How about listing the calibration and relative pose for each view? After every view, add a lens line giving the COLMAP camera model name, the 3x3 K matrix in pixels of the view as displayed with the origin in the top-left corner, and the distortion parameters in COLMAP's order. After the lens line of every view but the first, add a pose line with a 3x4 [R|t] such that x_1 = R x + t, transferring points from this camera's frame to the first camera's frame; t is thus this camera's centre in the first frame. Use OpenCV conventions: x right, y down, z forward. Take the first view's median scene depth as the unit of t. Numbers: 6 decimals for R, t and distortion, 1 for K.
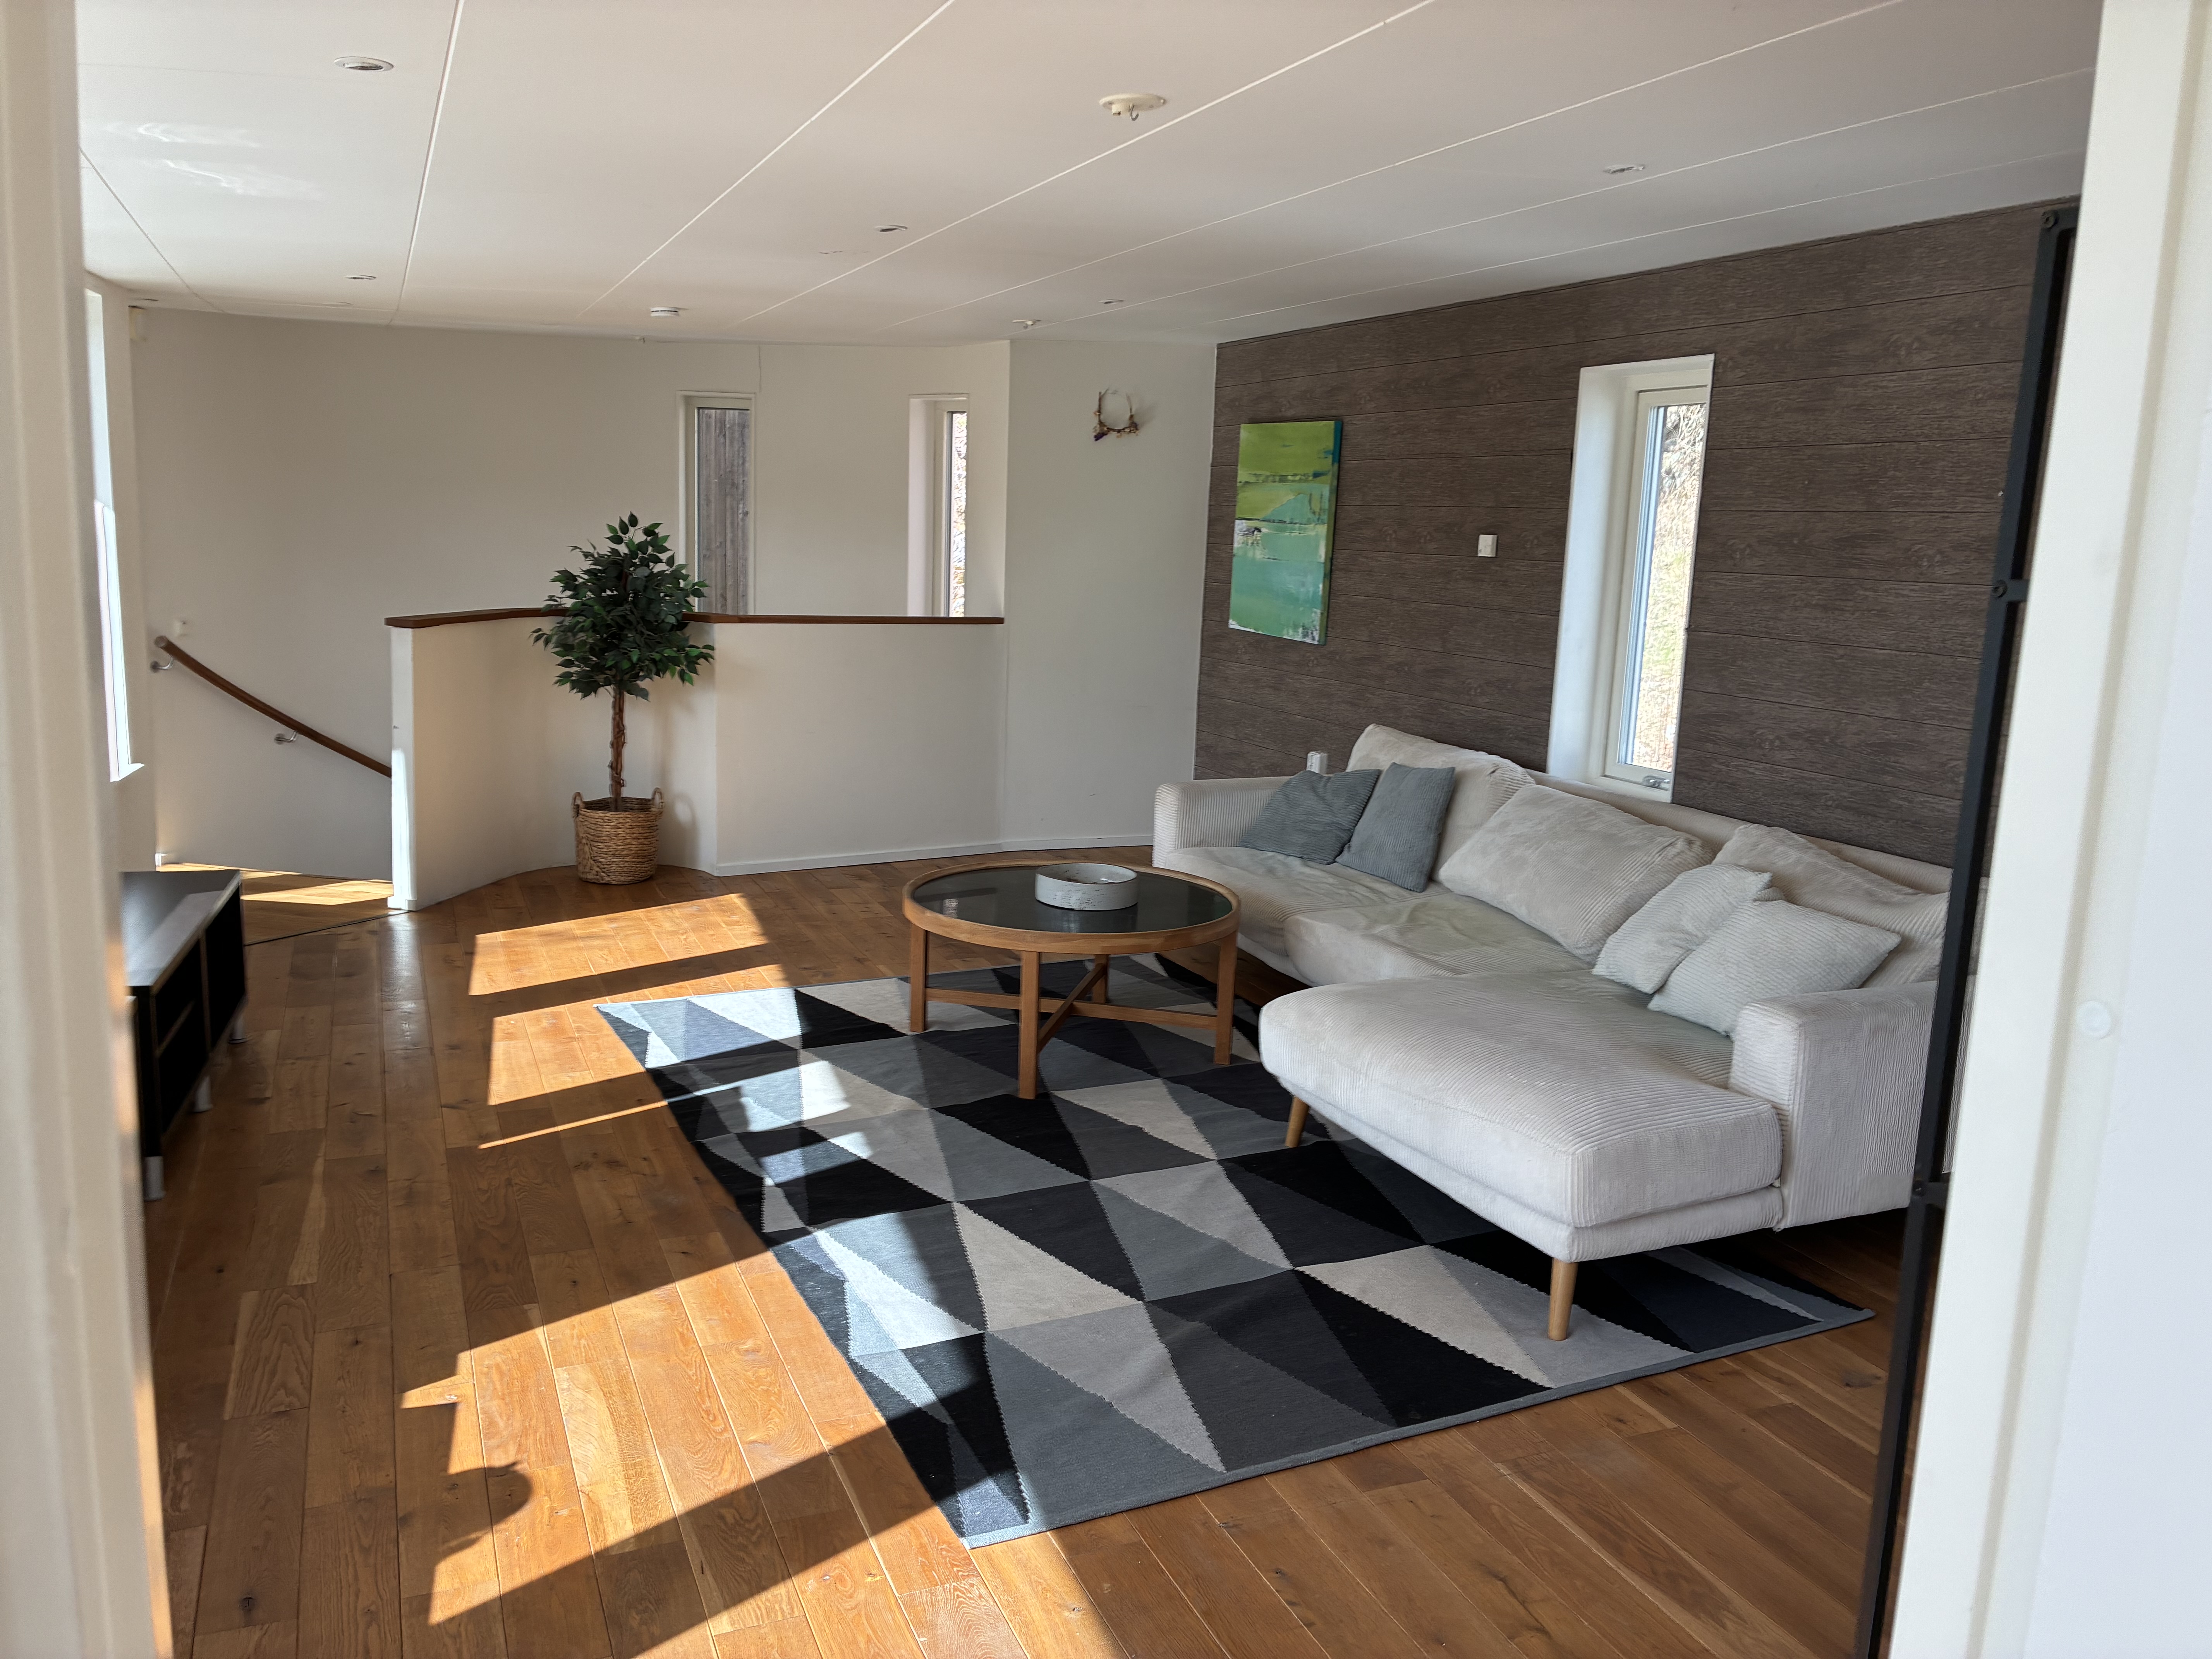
lens RADIAL K [[1683.2, 0, 1106.4], [0, 1683.2, 824.0], [0, 0, 1]] dist [0.047072, -0.056661]
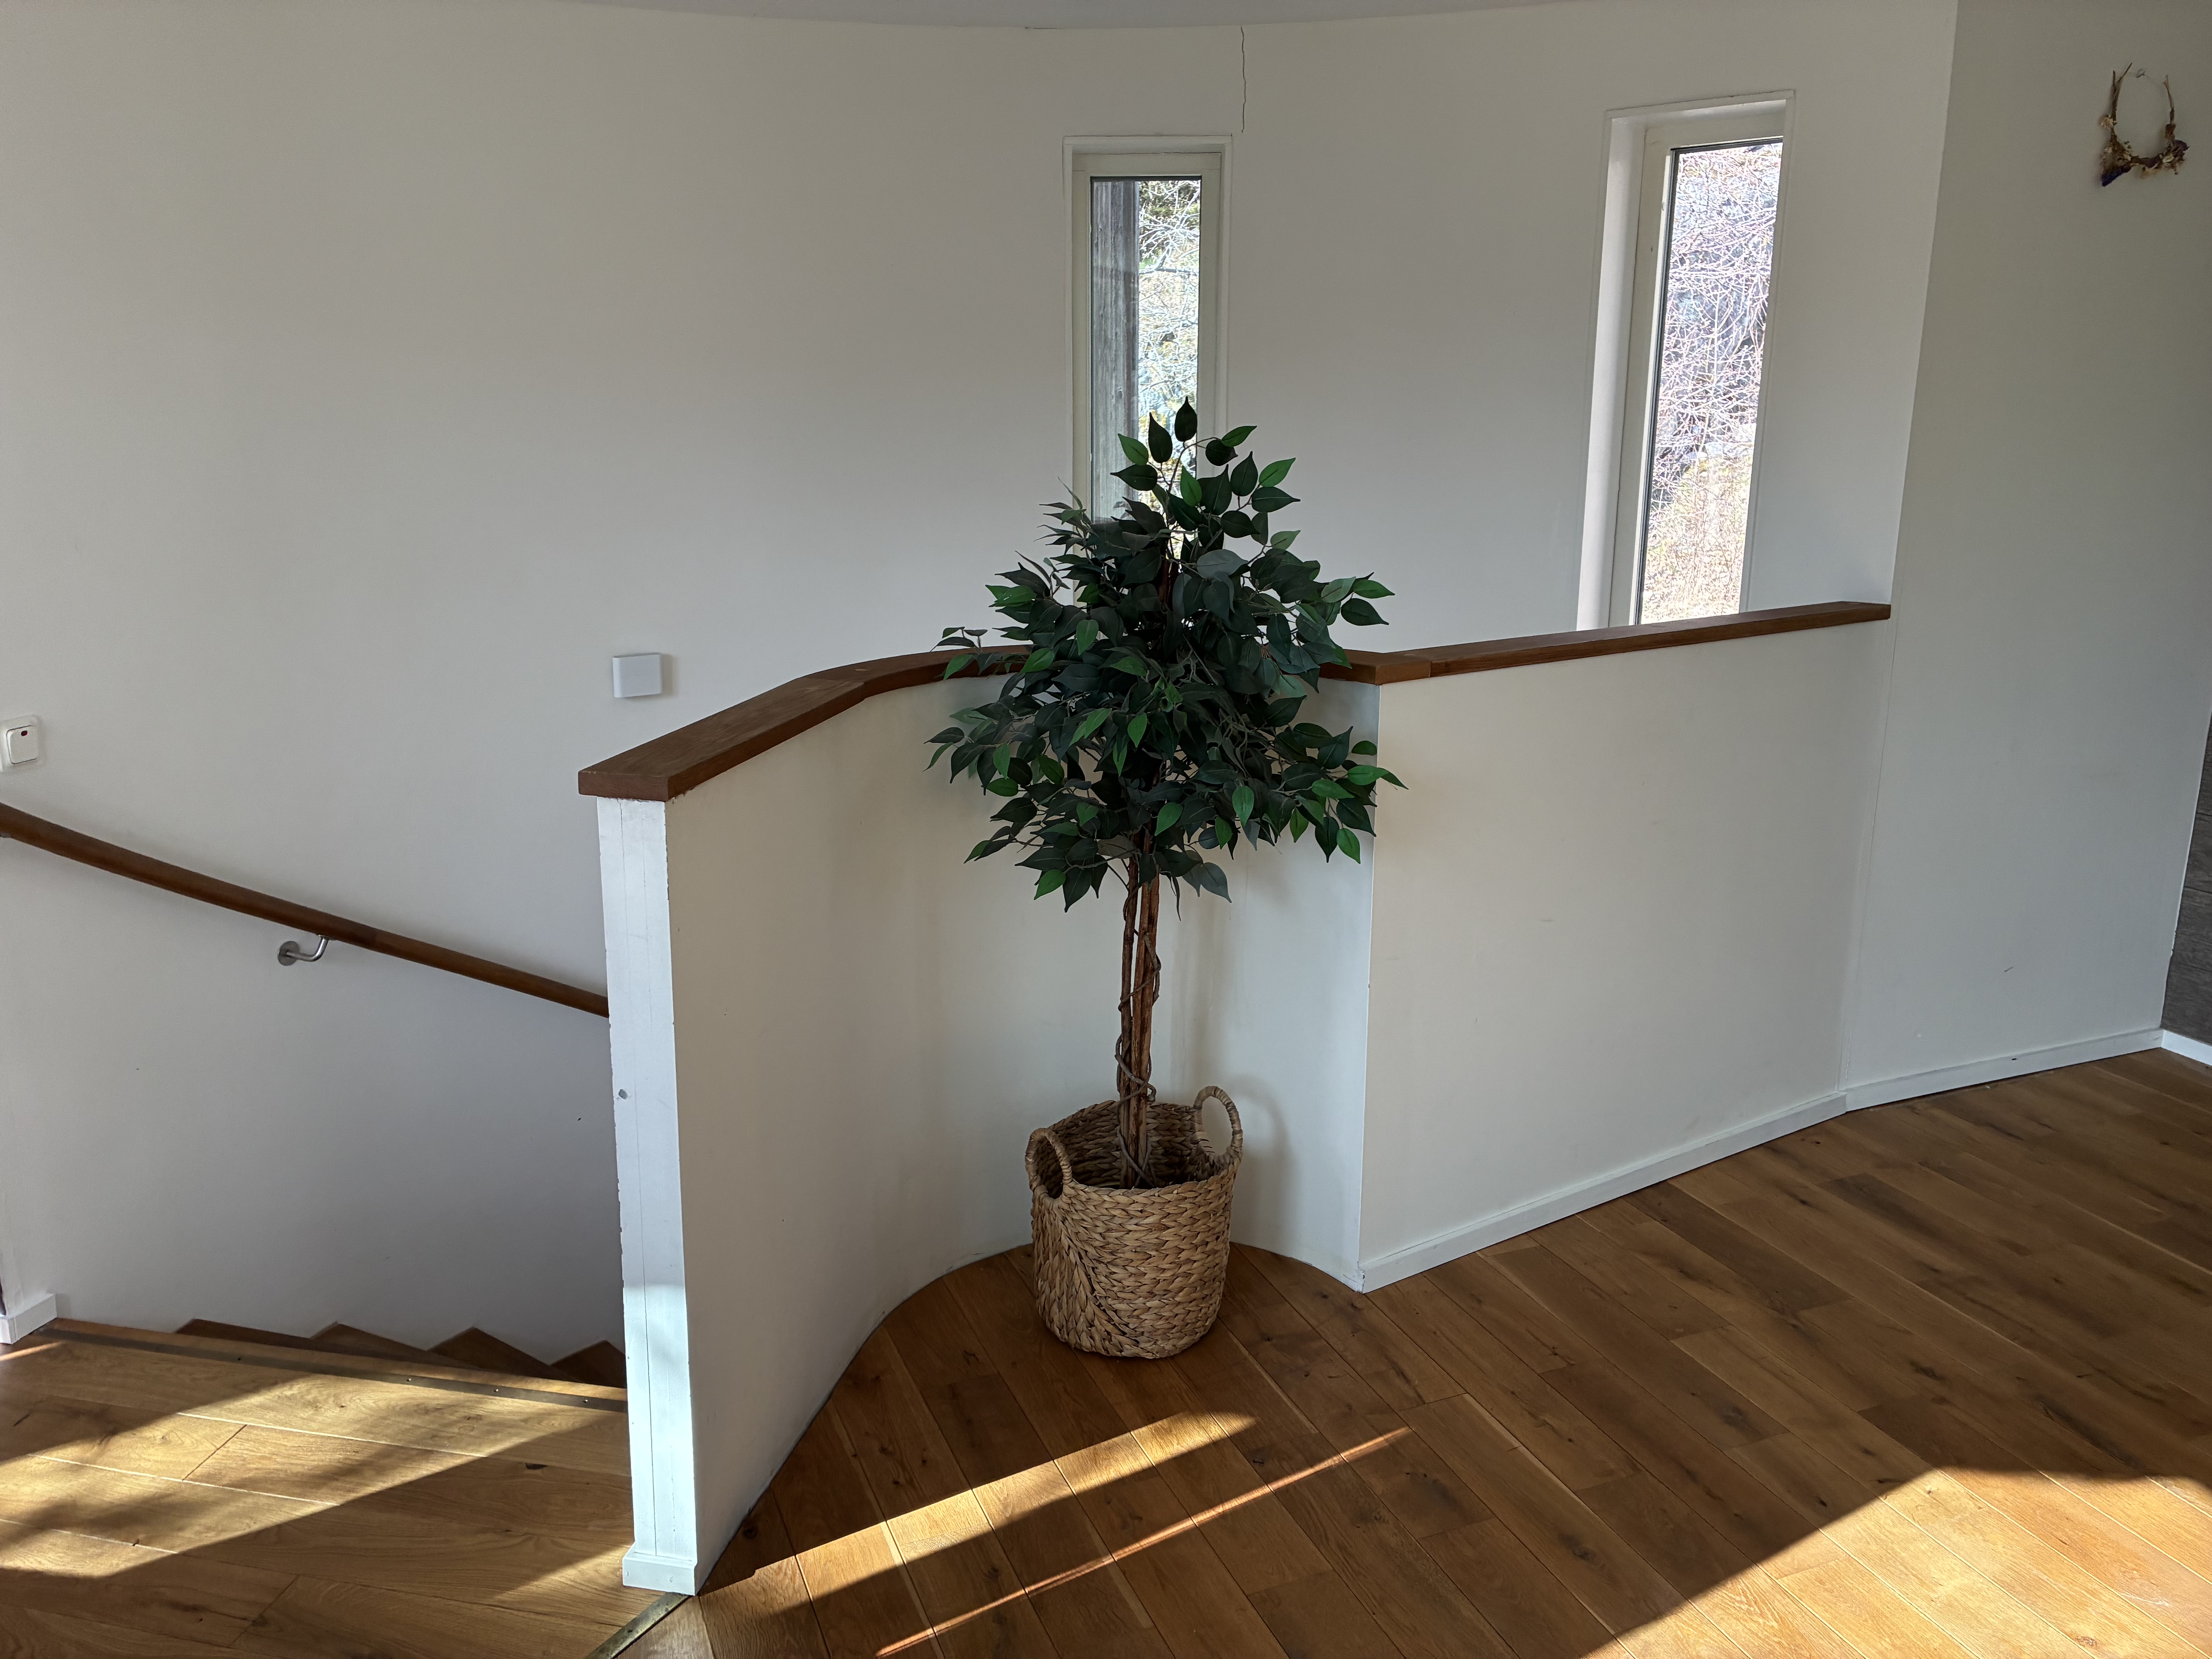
lens RADIAL K [[1683.2, 0, 1123.3], [0, 1683.2, 831.2], [0, 0, 1]] dist [0.047072, -0.056661]
pose [[0.999331, -0.034399, -0.012426, -0.553035], [0.035270, 0.996299, 0.078385, -0.227151], [0.009684, -0.078770, 0.996846, 1.184792]]
